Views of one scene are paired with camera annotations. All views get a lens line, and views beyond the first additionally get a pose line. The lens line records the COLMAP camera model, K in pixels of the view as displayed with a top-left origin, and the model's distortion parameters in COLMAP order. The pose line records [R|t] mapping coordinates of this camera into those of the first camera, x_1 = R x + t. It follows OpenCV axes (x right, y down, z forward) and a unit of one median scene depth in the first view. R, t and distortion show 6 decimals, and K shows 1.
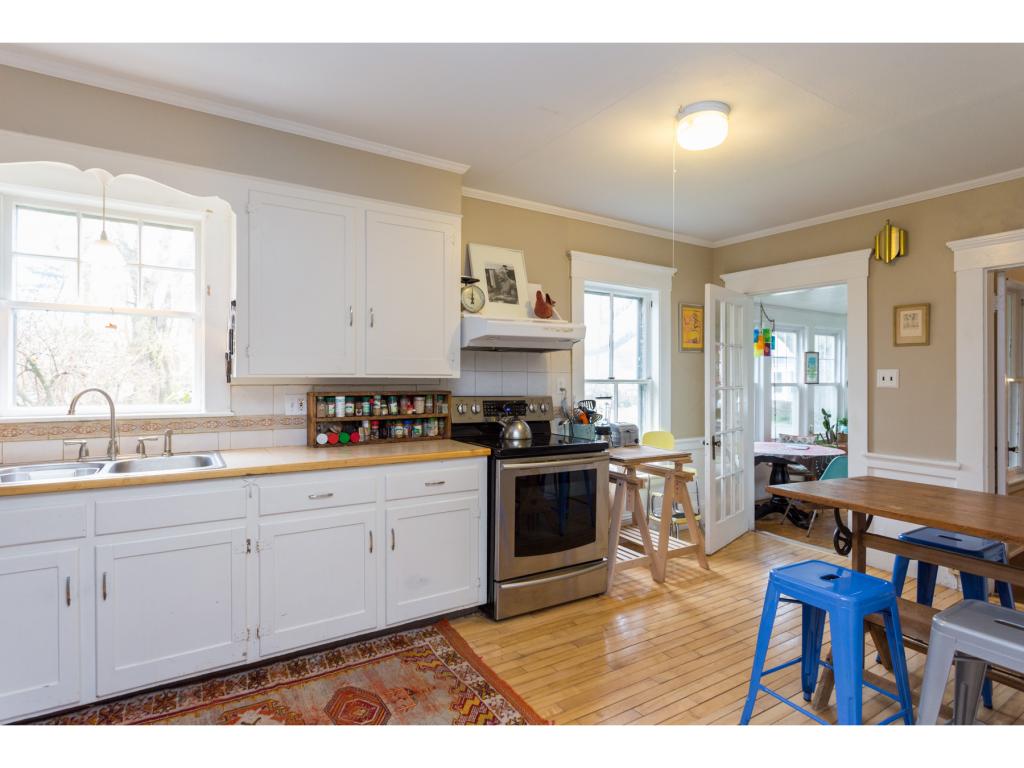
lens RADIAL K [[544.8, 0, 518.8], [0, 544.8, 377.9], [0, 0, 1]] dist [-0.007242, -0.000158]
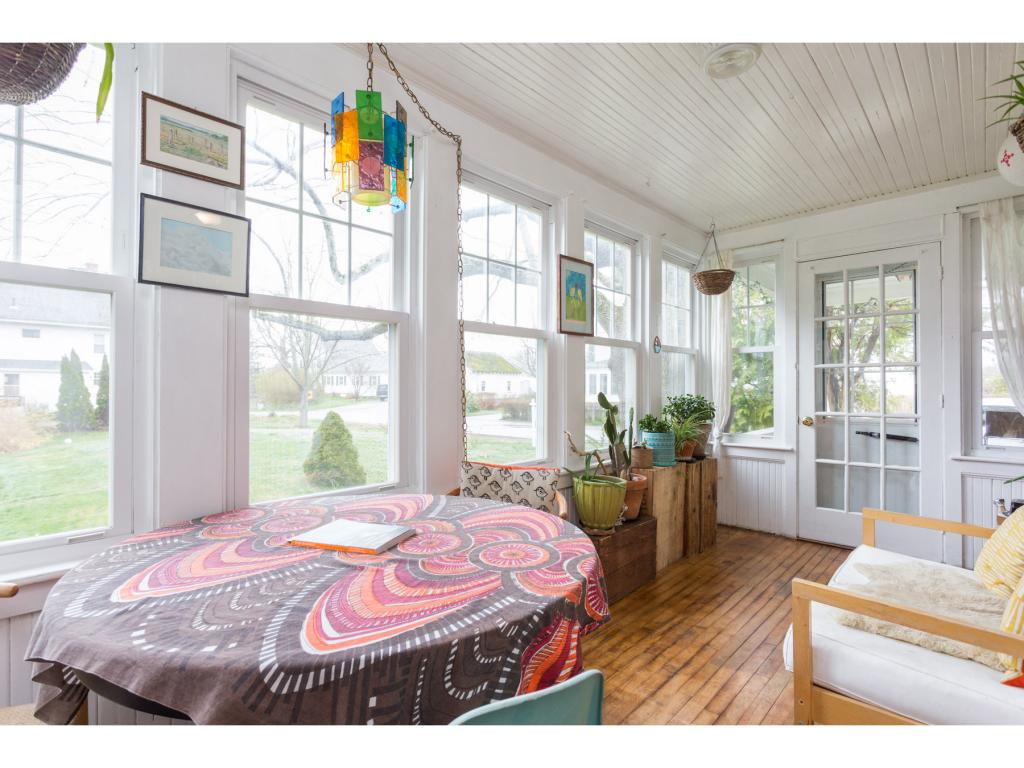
lens RADIAL K [[491.8, 0, 512.6], [0, 491.8, 384.8], [0, 0, 1]] dist [-0.002739, -0.000873]
pose [[0.972370, 0.002376, 0.233435, 0.712545], [-0.000407, 0.999964, -0.008485, 0.094867], [-0.233446, 0.008156, 0.972335, 1.134224]]
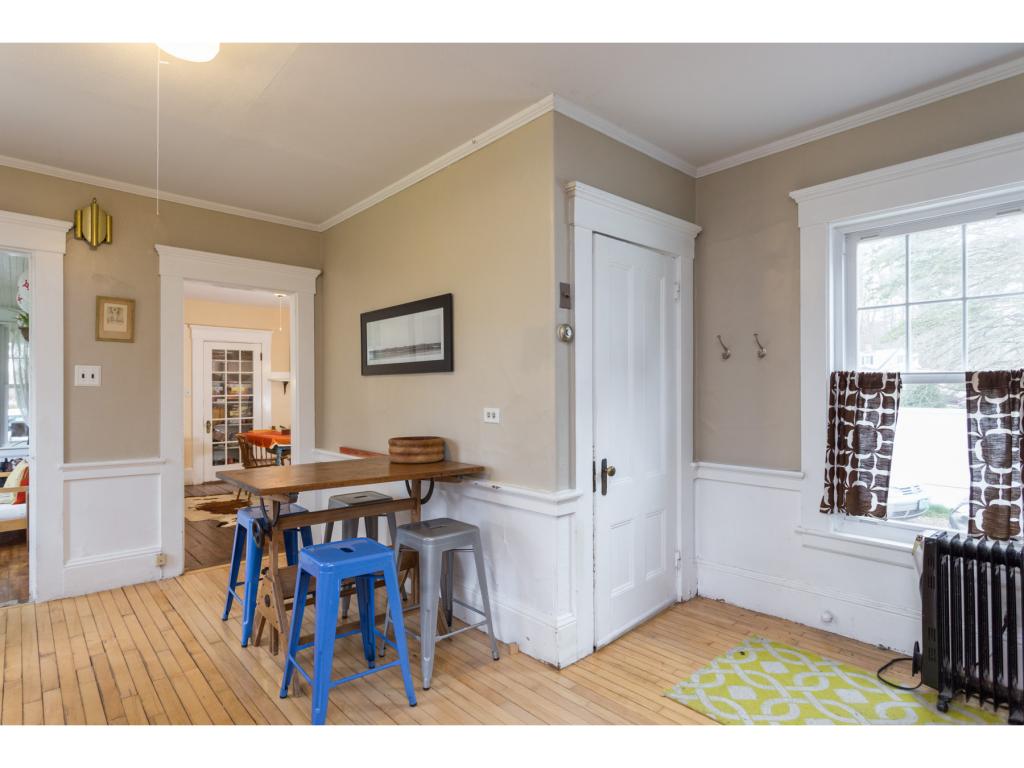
lens RADIAL K [[544.8, 0, 509.2], [0, 544.8, 388.9], [0, 0, 1]] dist [-0.007242, -0.000158]
pose [[-0.174421, 0.001287, 0.984670, -0.307946], [0.000031, 0.999999, -0.001302, 0.023321], [-0.984671, -0.000196, -0.174421, 0.479583]]
